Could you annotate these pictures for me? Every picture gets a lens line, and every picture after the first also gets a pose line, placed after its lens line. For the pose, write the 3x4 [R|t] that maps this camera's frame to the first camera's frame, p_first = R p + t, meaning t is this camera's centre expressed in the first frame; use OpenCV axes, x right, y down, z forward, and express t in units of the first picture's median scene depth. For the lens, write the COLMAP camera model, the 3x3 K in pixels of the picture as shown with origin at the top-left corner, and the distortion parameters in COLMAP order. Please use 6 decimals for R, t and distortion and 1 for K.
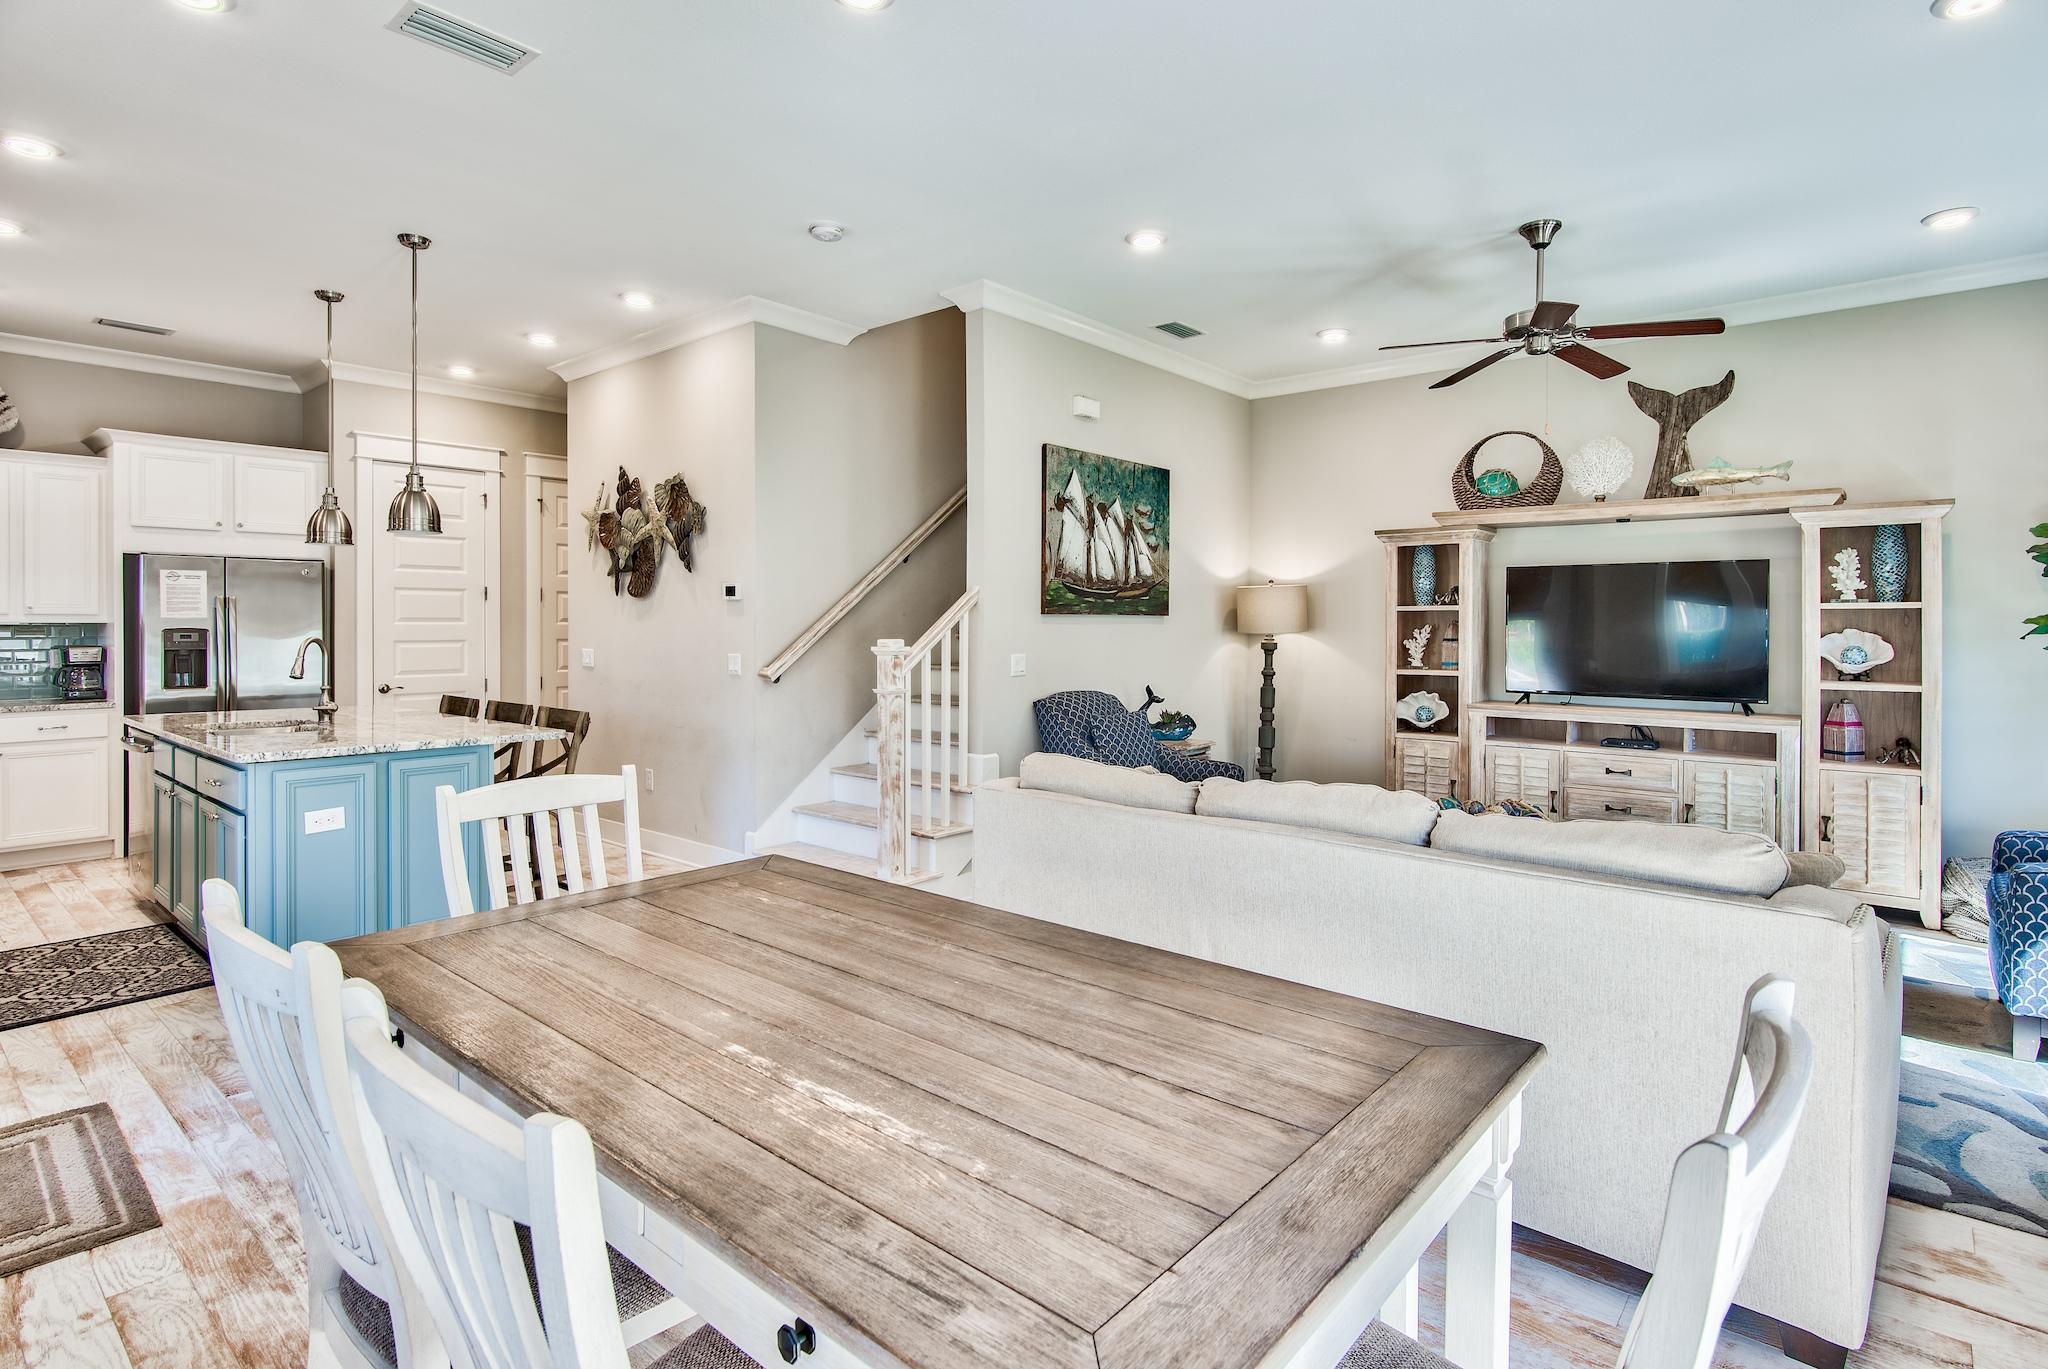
lens RADIAL K [[1011.8, 0, 1000.7], [0, 1011.8, 656.3], [0, 0, 1]] dist [-0.011163, 0.004495]
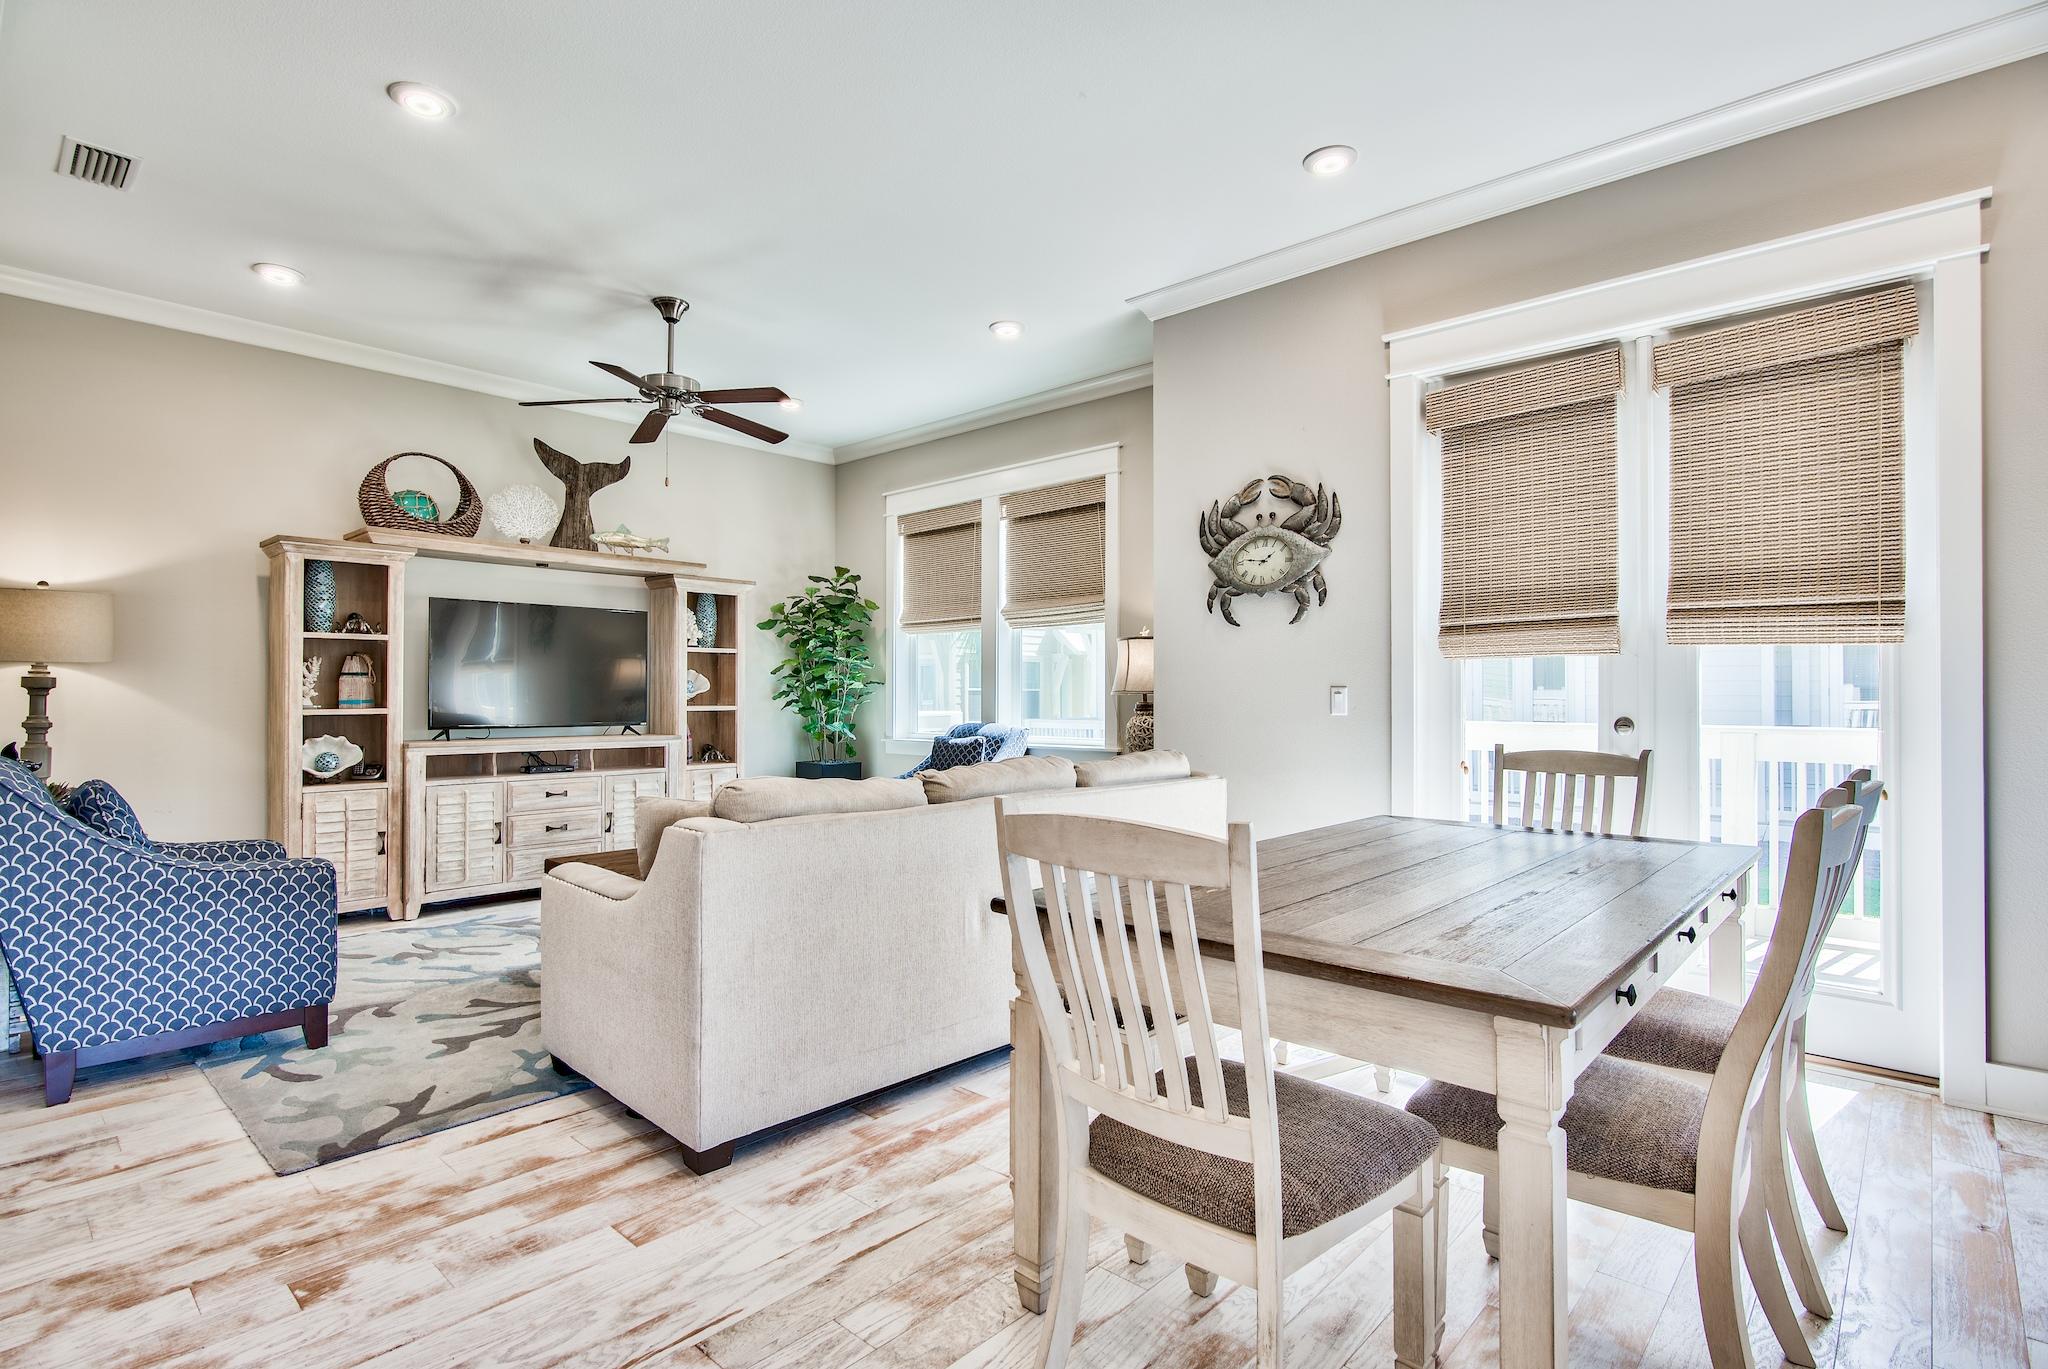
lens RADIAL K [[1011.8, 0, 1036.3], [0, 1011.8, 691.7], [0, 0, 1]] dist [-0.011163, 0.004495]
pose [[0.017240, 0.002408, 0.999848, -0.446849], [0.032858, 0.999456, -0.002973, 0.022641], [-0.999311, 0.032904, 0.017152, 0.430721]]
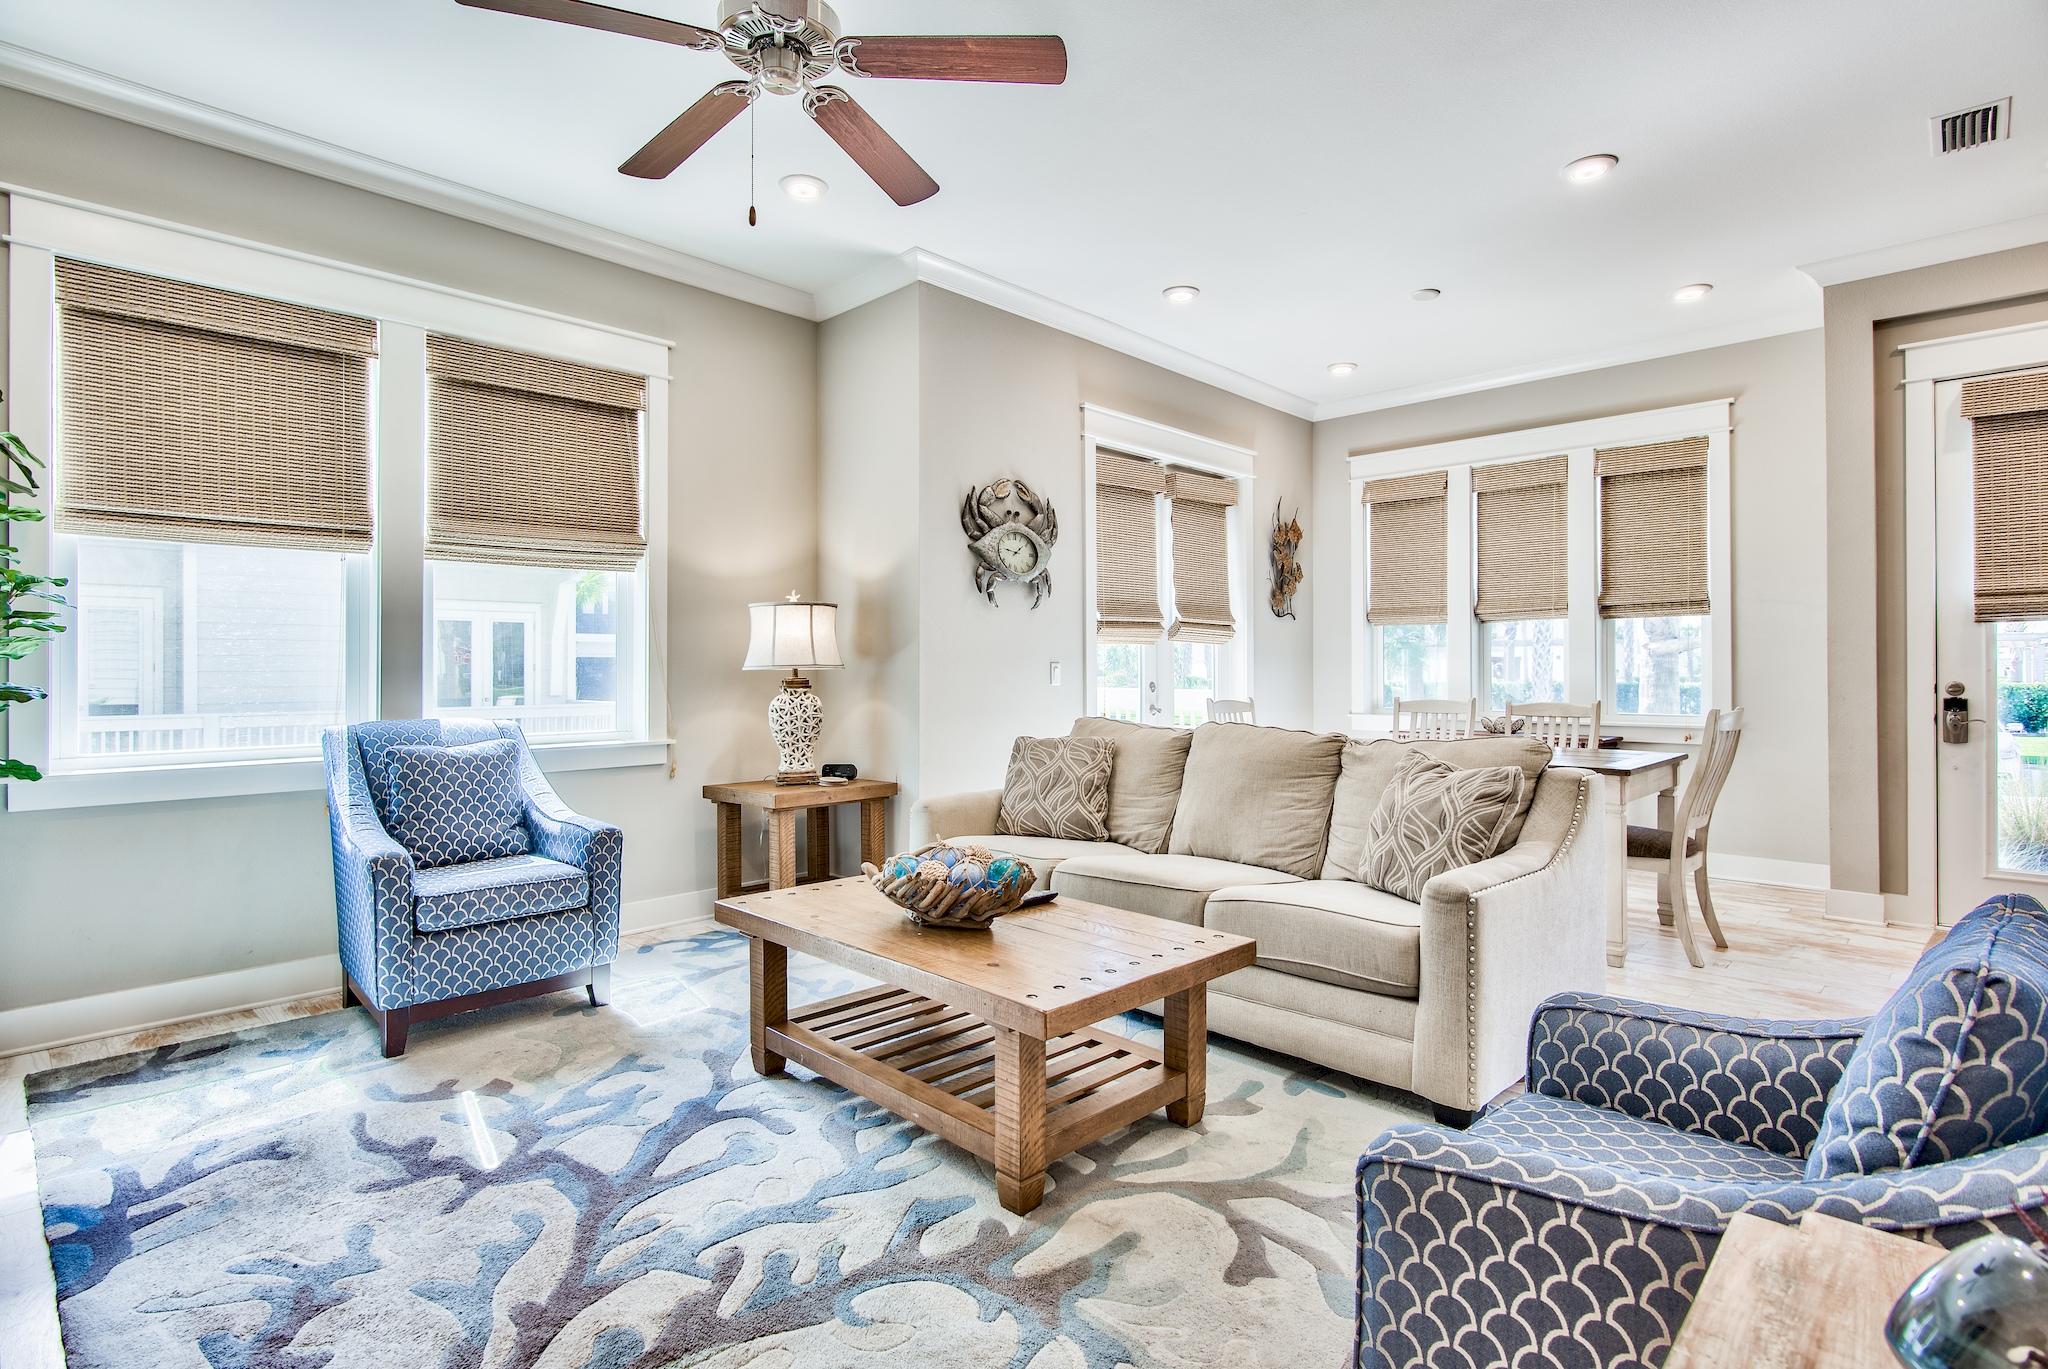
lens RADIAL K [[1011.8, 0, 1023.0], [0, 1011.8, 666.9], [0, 0, 1]] dist [-0.011163, 0.004495]
pose [[-0.998744, -0.002296, 0.050060, 0.285332], [-0.000602, 0.999428, 0.033819, -0.003645], [-0.050109, 0.033746, -0.998173, 1.169858]]
